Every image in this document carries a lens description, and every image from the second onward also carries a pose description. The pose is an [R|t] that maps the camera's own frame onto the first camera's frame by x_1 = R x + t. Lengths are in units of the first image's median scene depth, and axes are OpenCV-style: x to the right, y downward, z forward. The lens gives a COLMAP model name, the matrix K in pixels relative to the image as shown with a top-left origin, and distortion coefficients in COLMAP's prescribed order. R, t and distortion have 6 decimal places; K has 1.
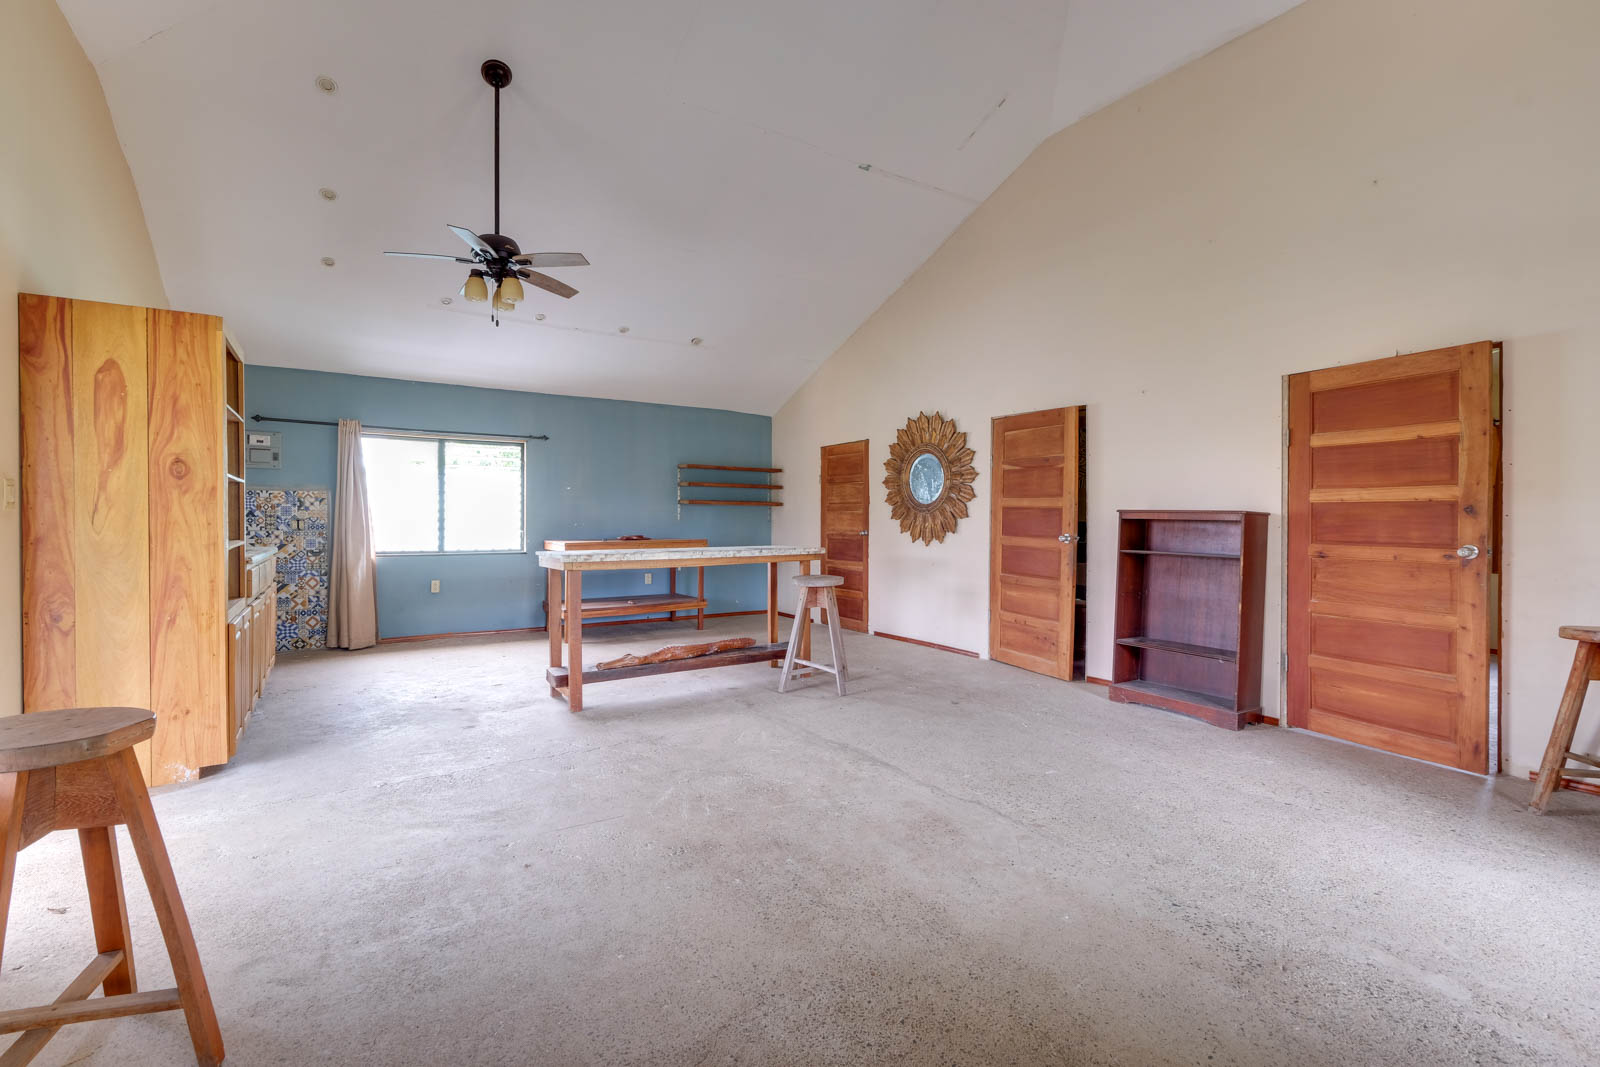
lens RADIAL K [[695.9, 0, 800.0], [0, 695.9, 533.5], [0, 0, 1]] dist [-0.002419, 0.000034]
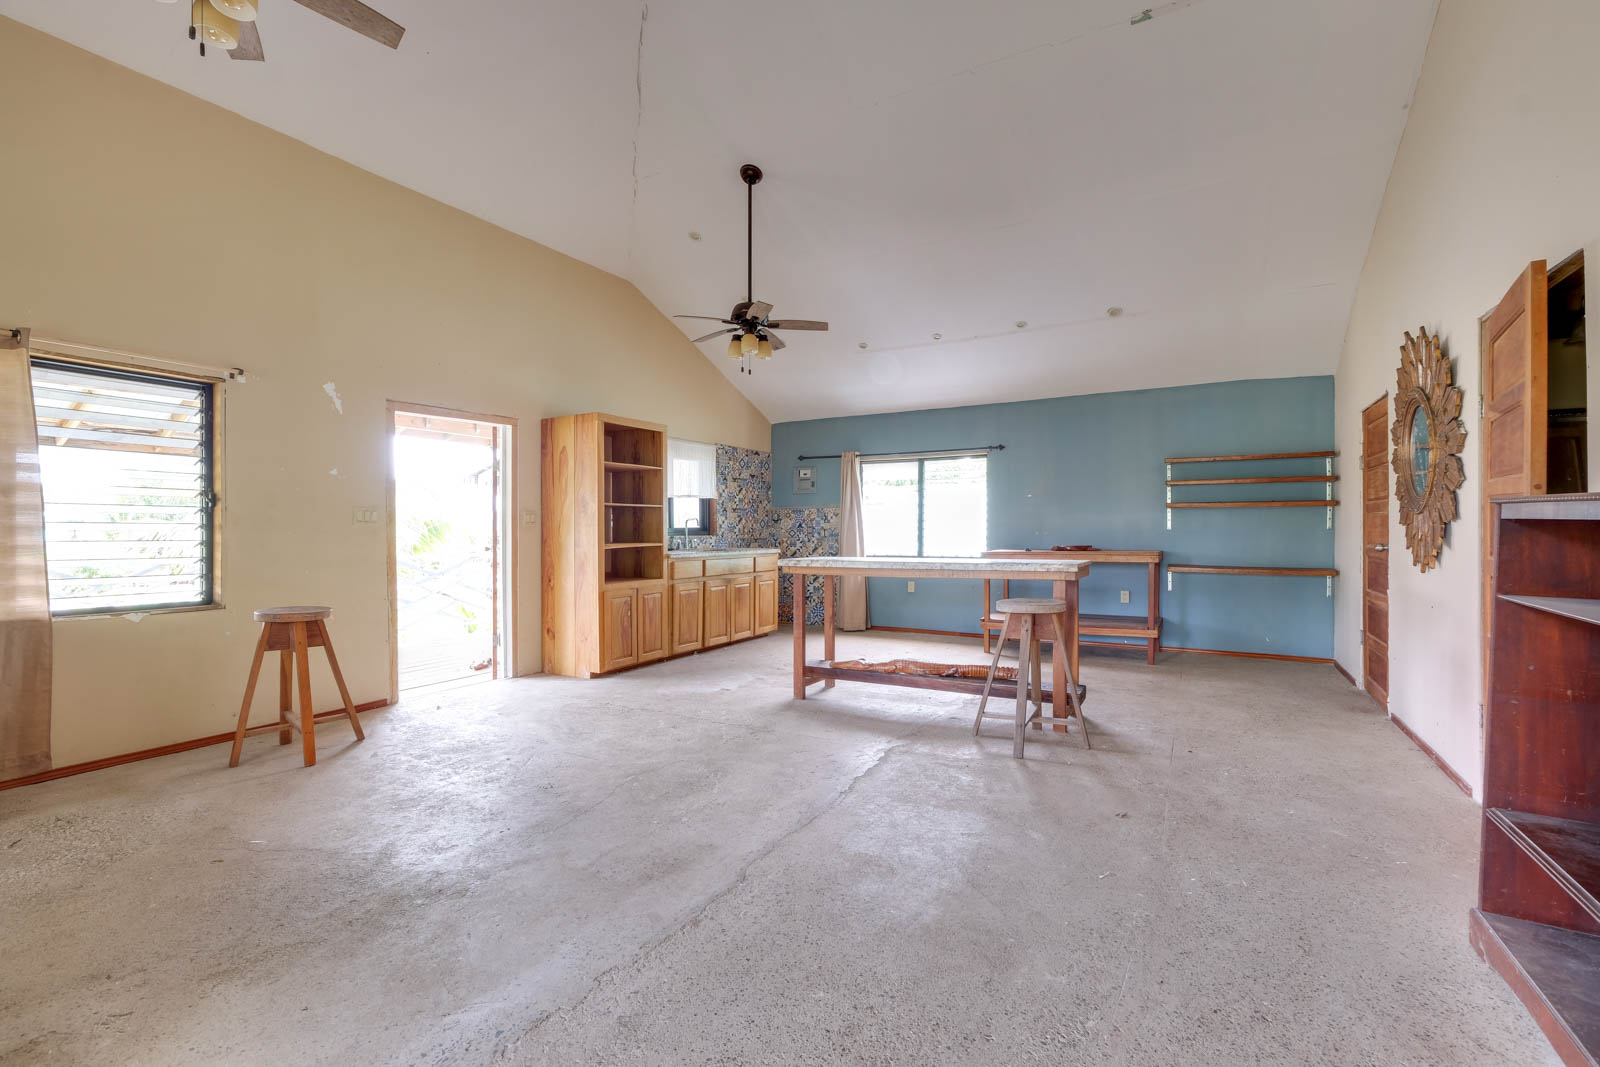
lens RADIAL K [[707.4, 0, 800.0], [0, 707.4, 533.5], [0, 0, 1]] dist [0.002028, 0.000260]
pose [[0.463164, 0.000287, -0.886272, 0.480184], [-0.012194, 0.999907, -0.006049, -0.003468], [0.886189, 0.013609, 0.463125, 0.322644]]
